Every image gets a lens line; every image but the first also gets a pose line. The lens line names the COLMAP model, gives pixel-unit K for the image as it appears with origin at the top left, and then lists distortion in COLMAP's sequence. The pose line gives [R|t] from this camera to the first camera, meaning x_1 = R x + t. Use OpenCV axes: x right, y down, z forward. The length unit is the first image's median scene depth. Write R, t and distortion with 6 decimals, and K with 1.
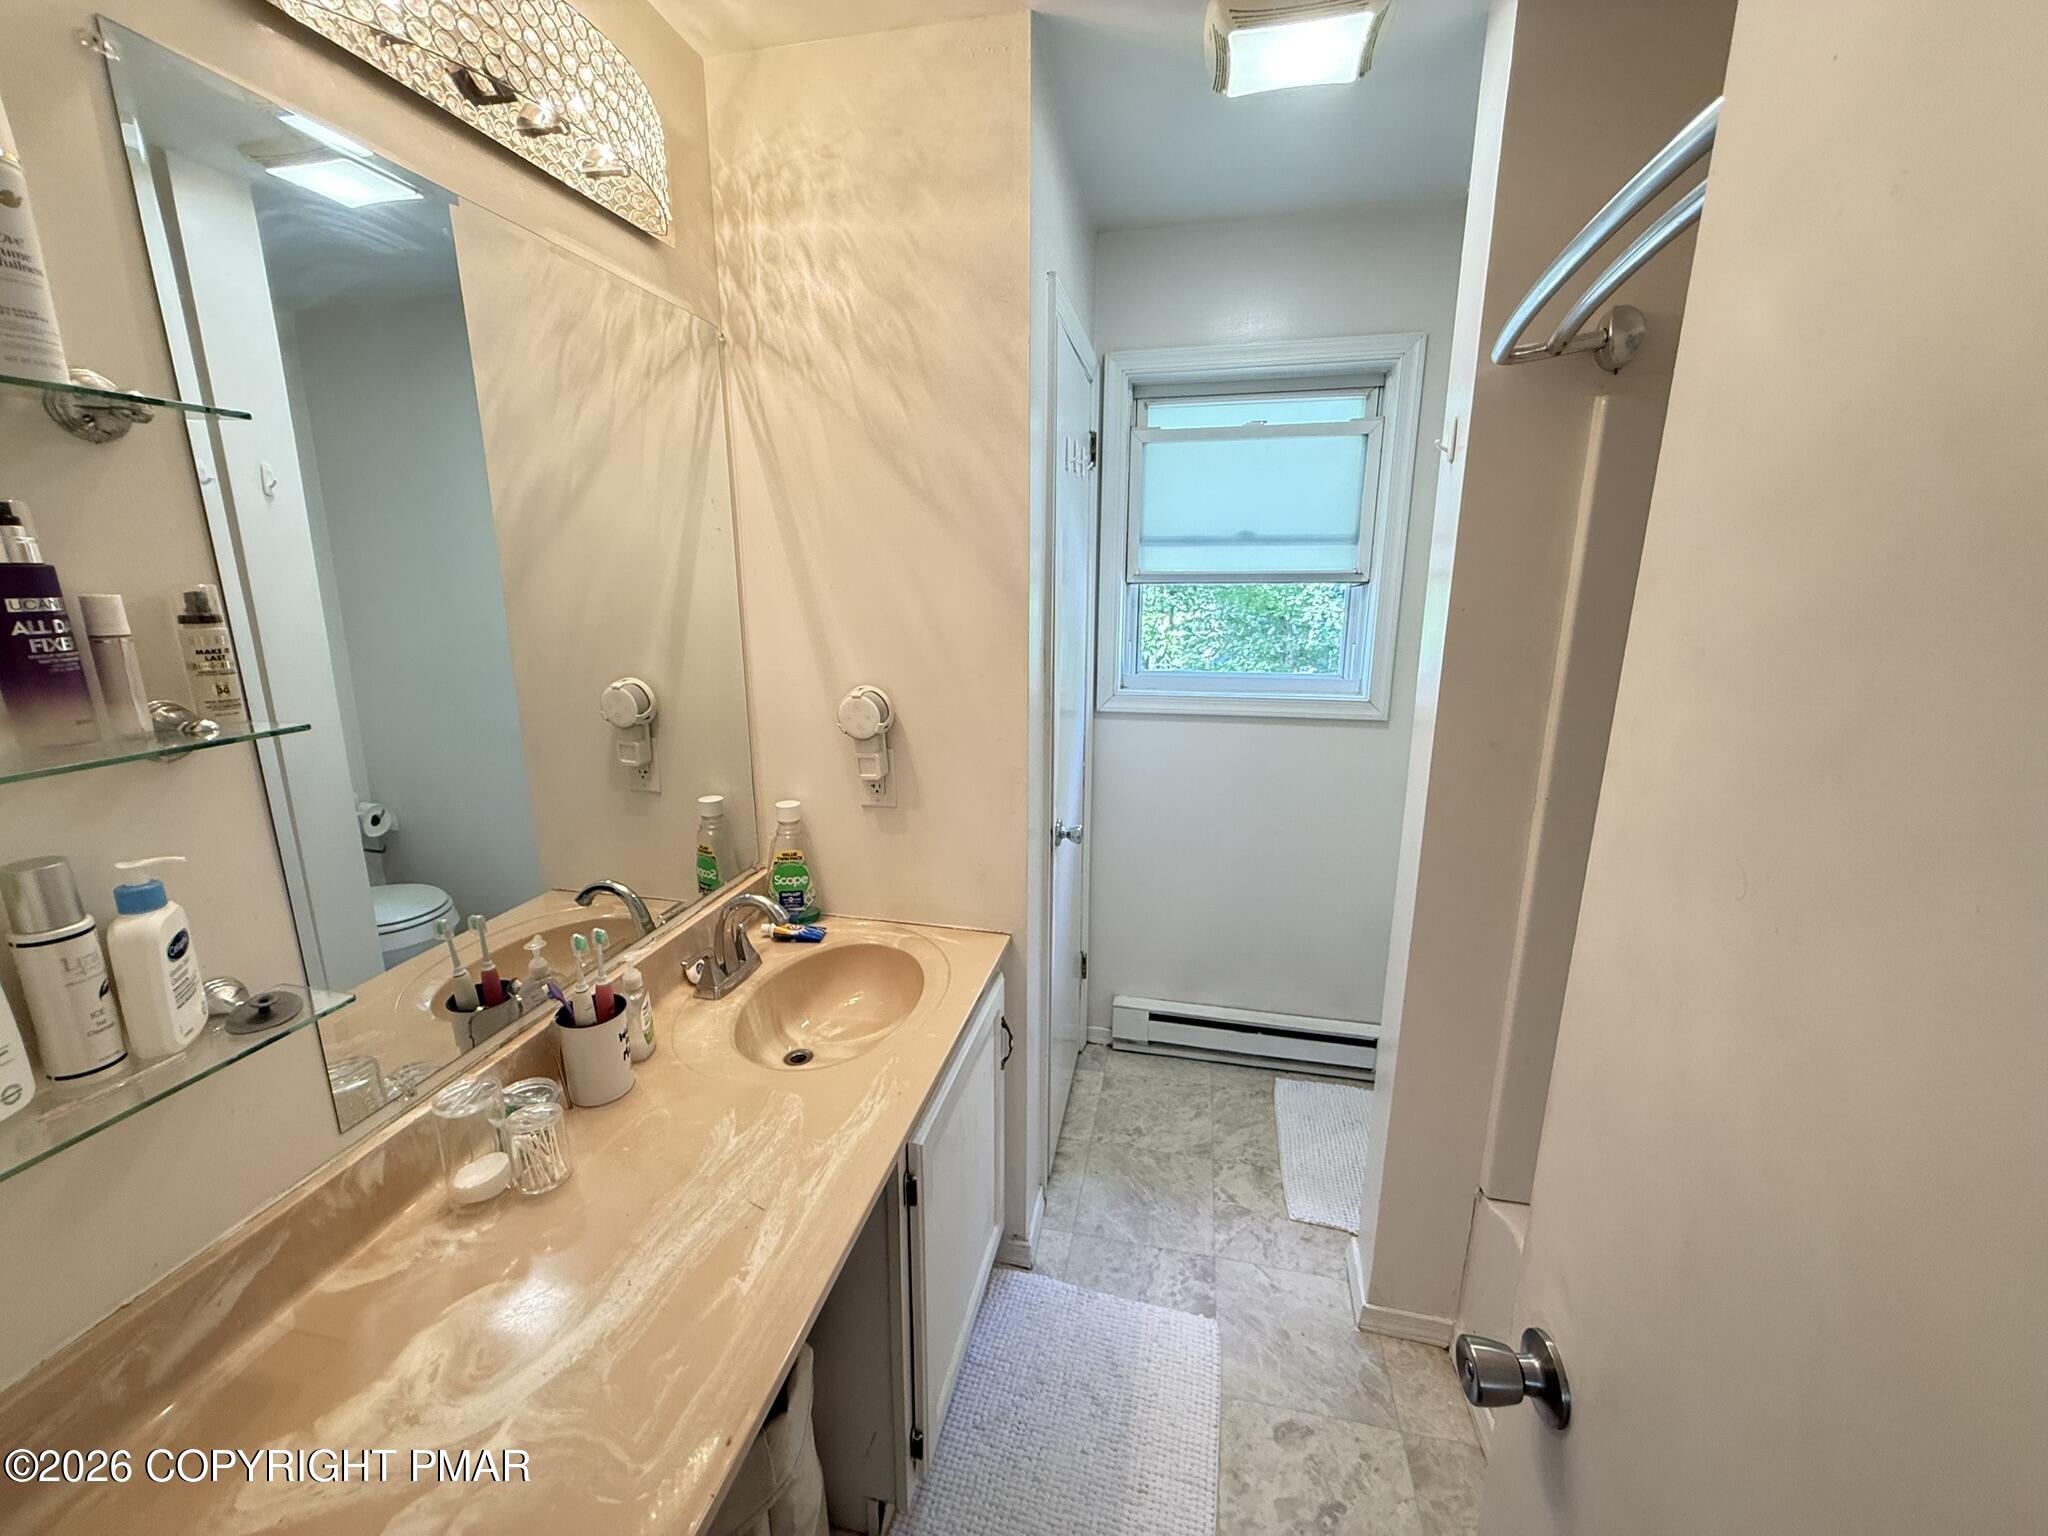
lens RADIAL K [[819.0, 0, 1016.0], [0, 819.0, 770.8], [0, 0, 1]] dist [0.000649, 0.000234]
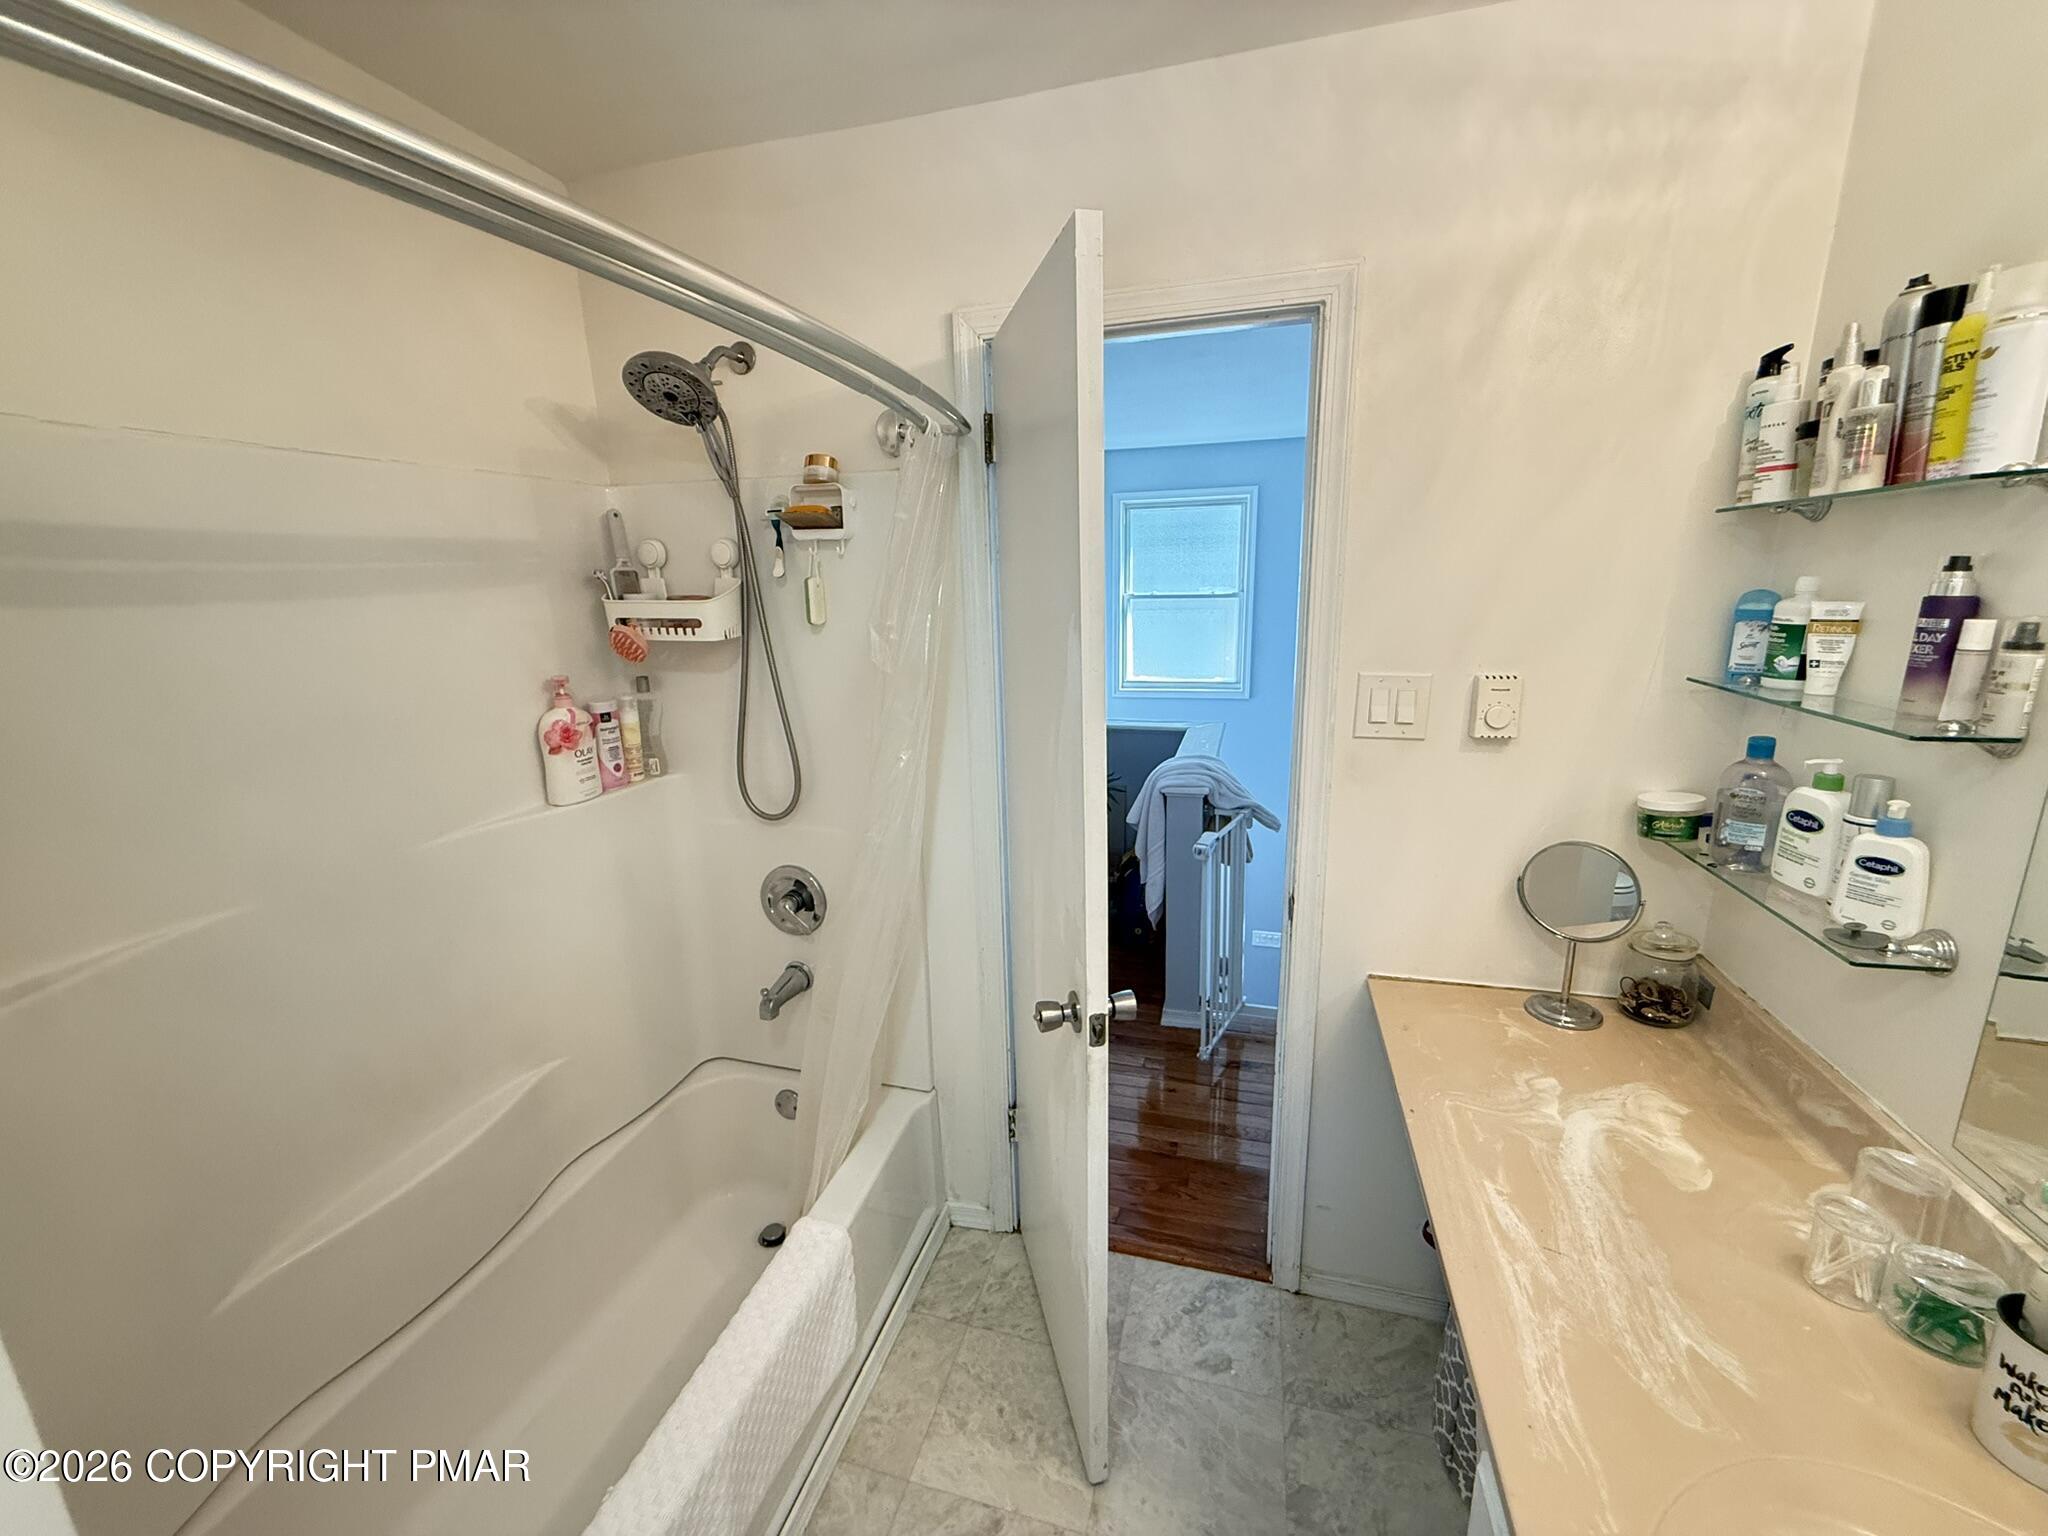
lens RADIAL K [[819.0, 0, 1018.3], [0, 819.0, 758.2], [0, 0, 1]] dist [0.000649, 0.000234]
pose [[-0.997861, 0.006255, 0.065079, 0.145973], [0.034259, 0.897833, 0.439002, -0.255132], [-0.055684, 0.440293, -0.896126, 0.931470]]
